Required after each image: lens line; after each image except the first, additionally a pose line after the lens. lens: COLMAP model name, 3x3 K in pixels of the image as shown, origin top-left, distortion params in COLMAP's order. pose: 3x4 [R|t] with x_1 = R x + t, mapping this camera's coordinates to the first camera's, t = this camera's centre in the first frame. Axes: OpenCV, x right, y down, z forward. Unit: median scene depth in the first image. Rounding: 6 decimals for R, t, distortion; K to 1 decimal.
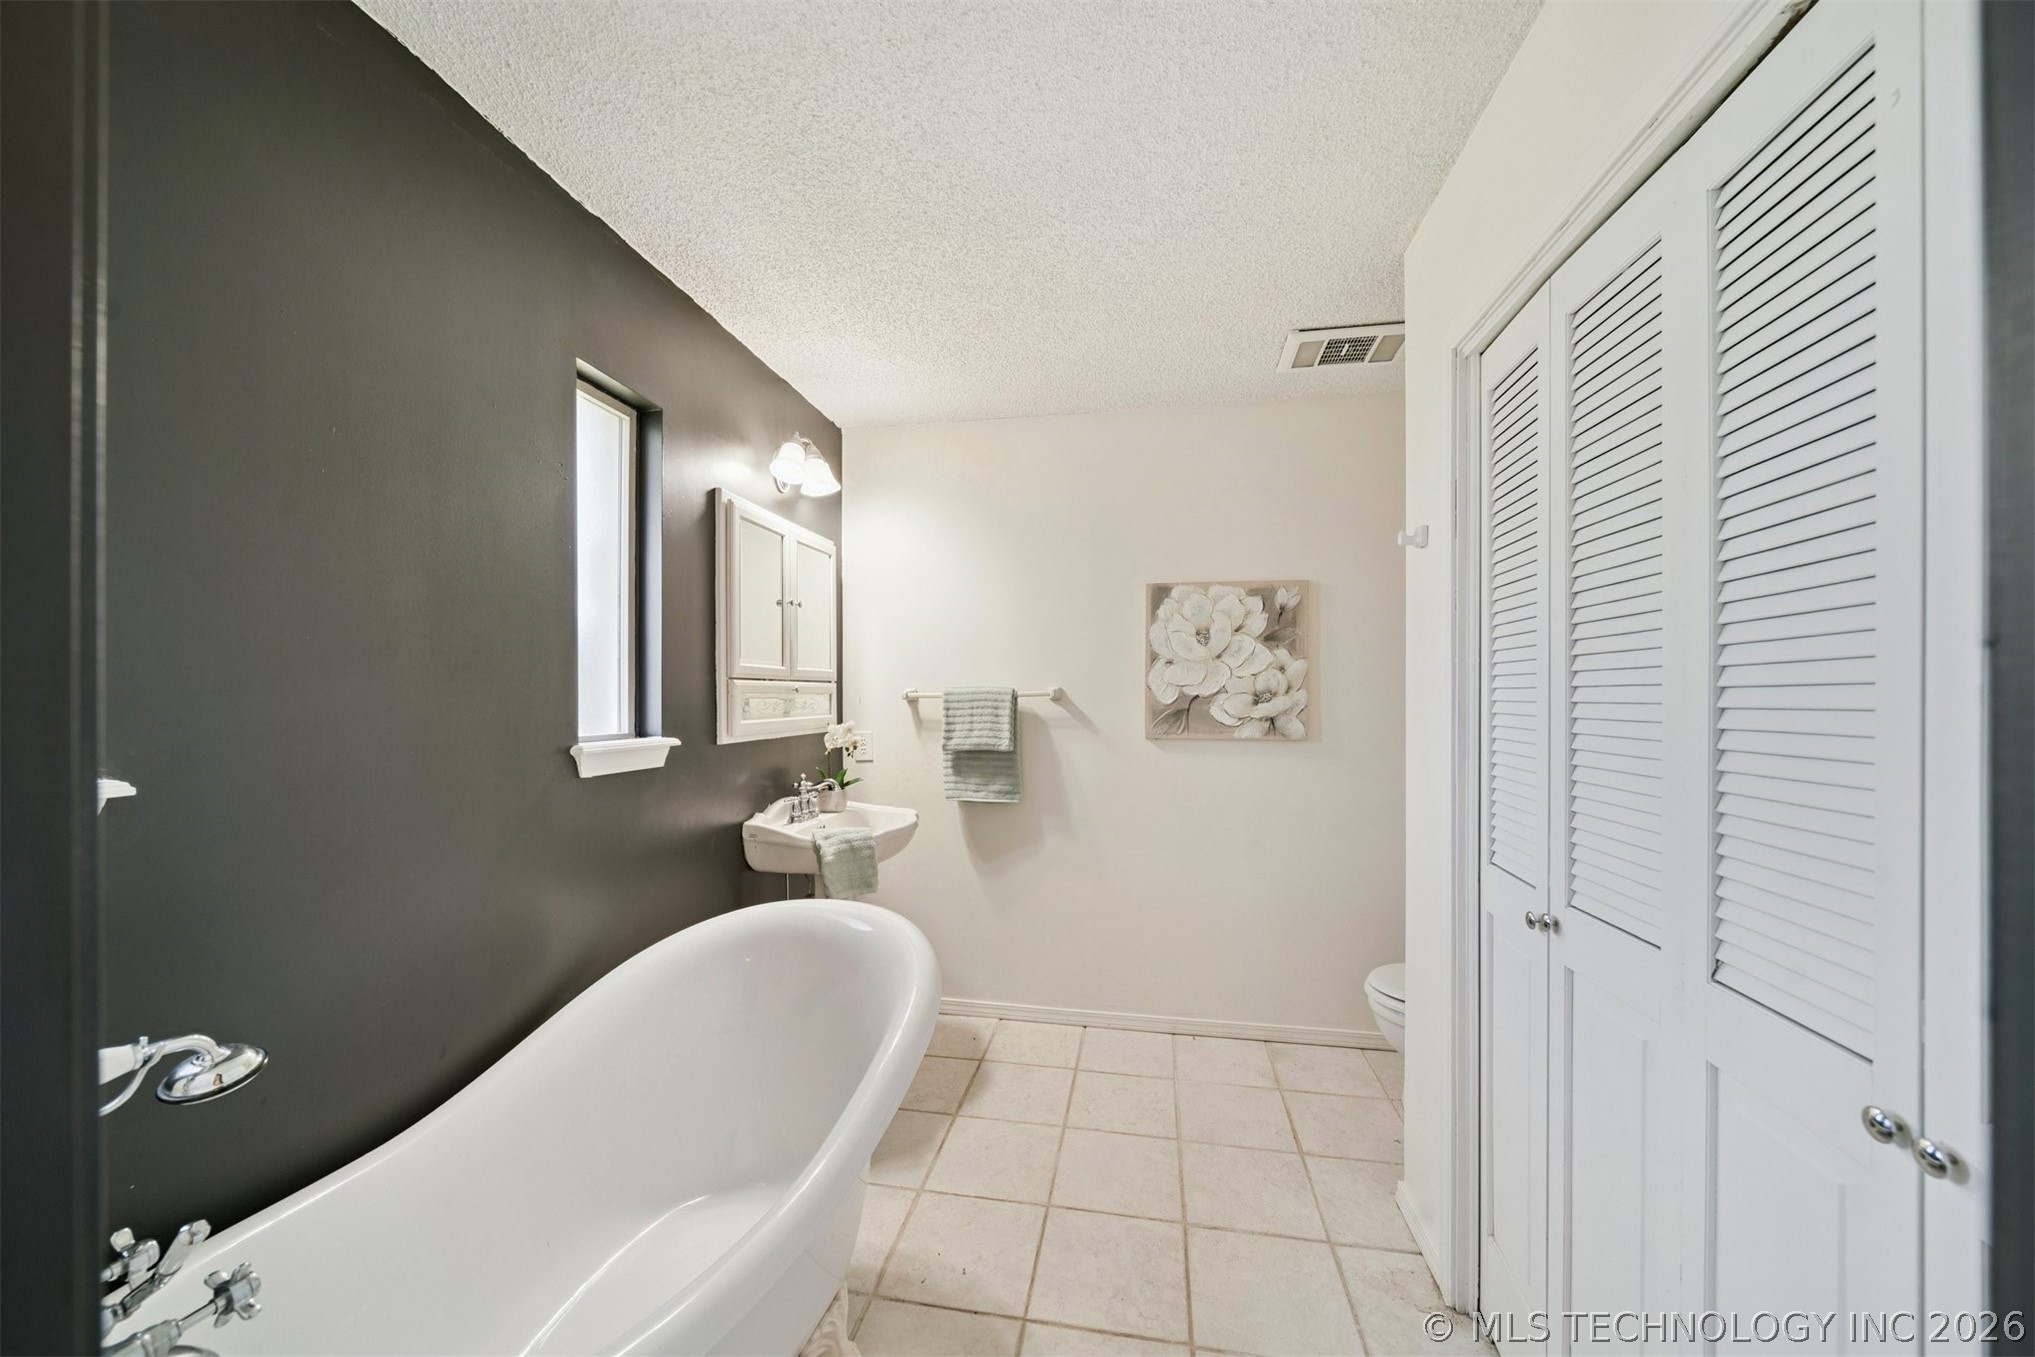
lens RADIAL K [[716.1, 0, 1023.8], [0, 716.1, 692.6], [0, 0, 1]] dist [-0.000460, -0.000454]
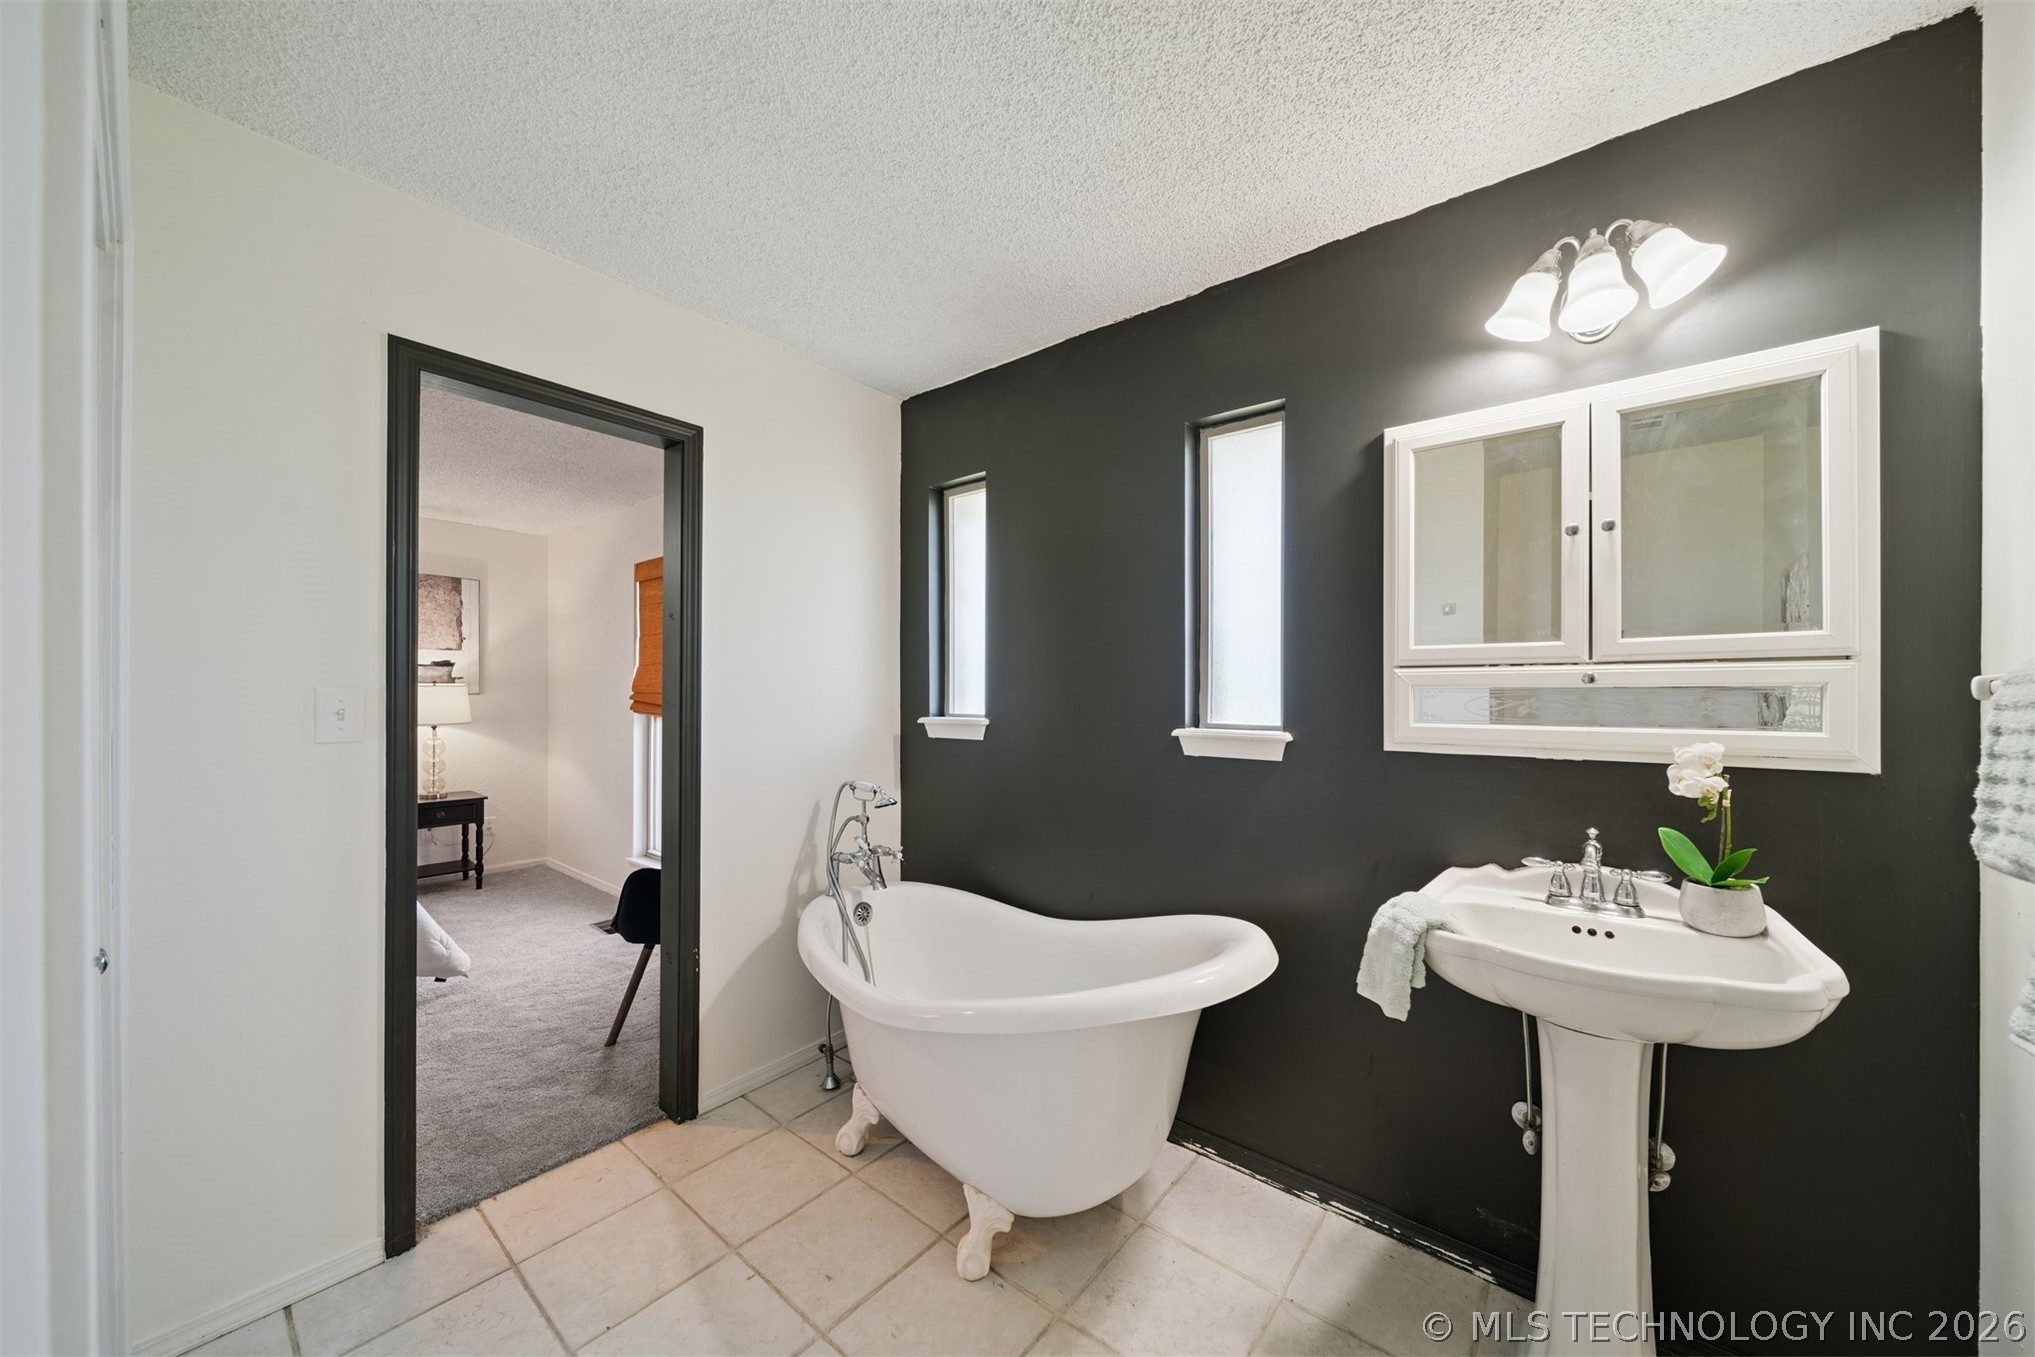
lens RADIAL K [[716.1, 0, 1023.8], [0, 716.1, 692.6], [0, 0, 1]] dist [-0.000460, -0.000454]
pose [[-0.479835, -0.001980, -0.877356, 0.531771], [-0.000031, 0.999997, -0.002240, 0.010997], [0.877359, -0.001048, -0.479834, 1.160130]]
